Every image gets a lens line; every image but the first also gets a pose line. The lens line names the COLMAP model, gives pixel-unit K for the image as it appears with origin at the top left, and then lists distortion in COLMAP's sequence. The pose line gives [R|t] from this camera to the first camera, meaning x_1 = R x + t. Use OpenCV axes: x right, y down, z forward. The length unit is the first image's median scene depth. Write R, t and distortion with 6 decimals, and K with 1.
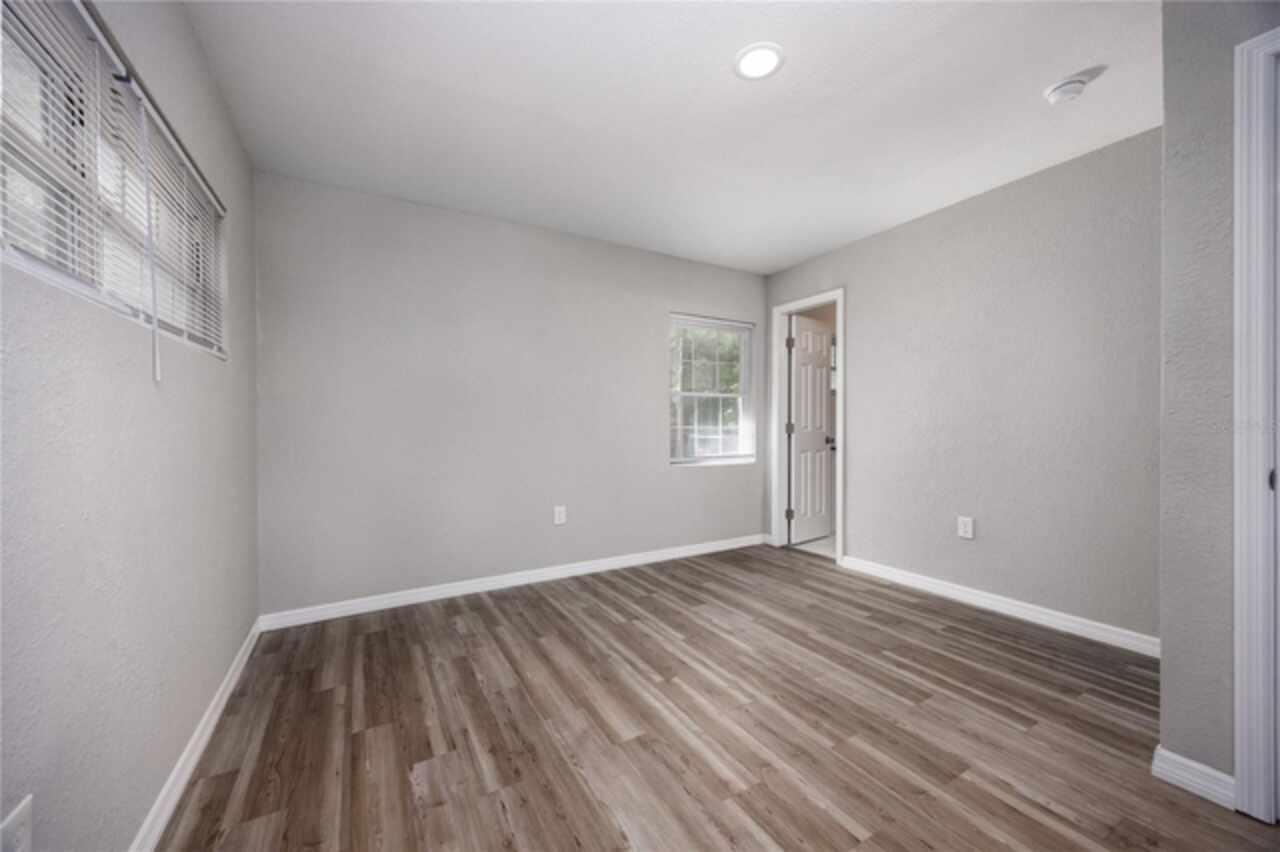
lens RADIAL K [[495.2, 0, 659.5], [0, 495.2, 418.4], [0, 0, 1]] dist [-0.002407, 0.000473]
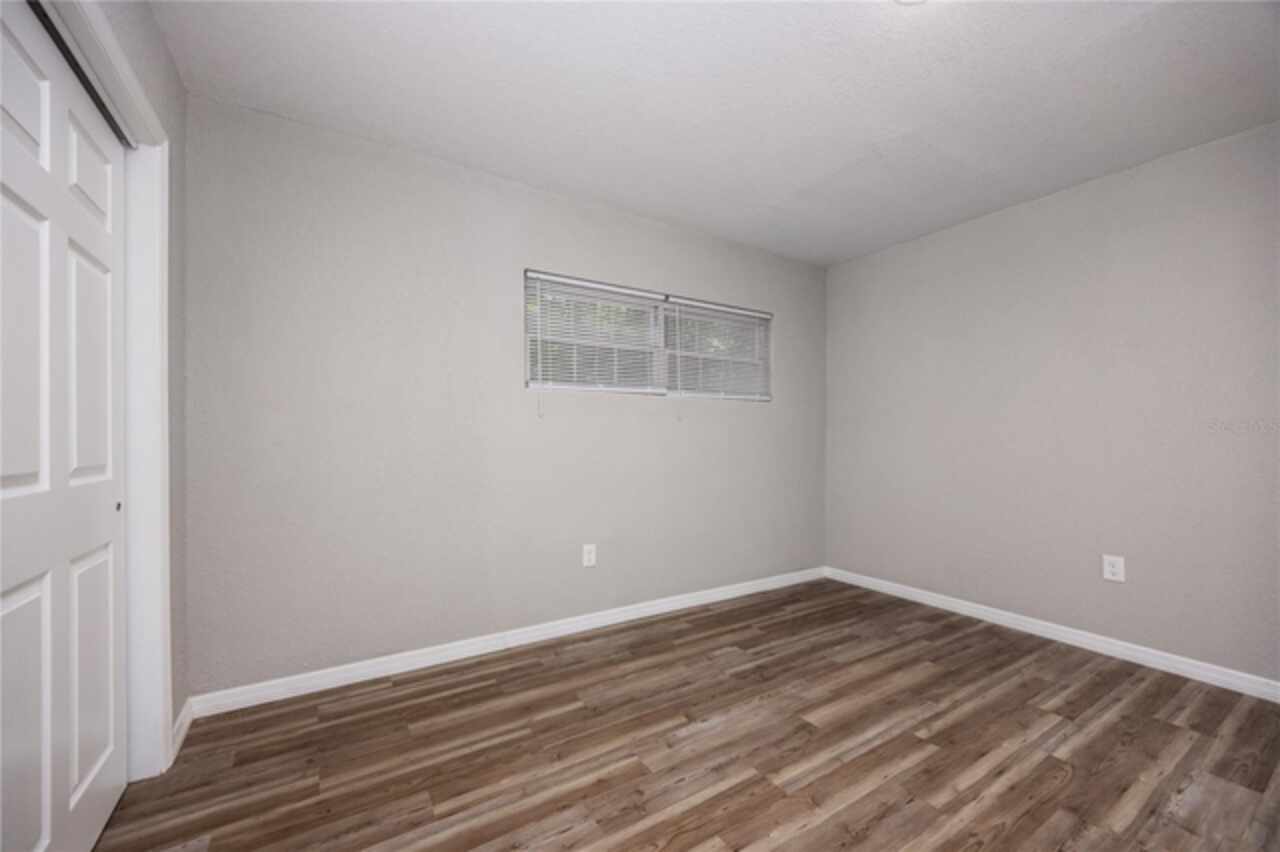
lens RADIAL K [[495.2, 0, 639.4], [0, 495.2, 429.2], [0, 0, 1]] dist [-0.002407, 0.000473]
pose [[0.025783, -0.009339, -0.999624, 0.809614], [0.005500, 0.999943, -0.009200, -0.021093], [0.999652, -0.005261, 0.025833, 0.427005]]
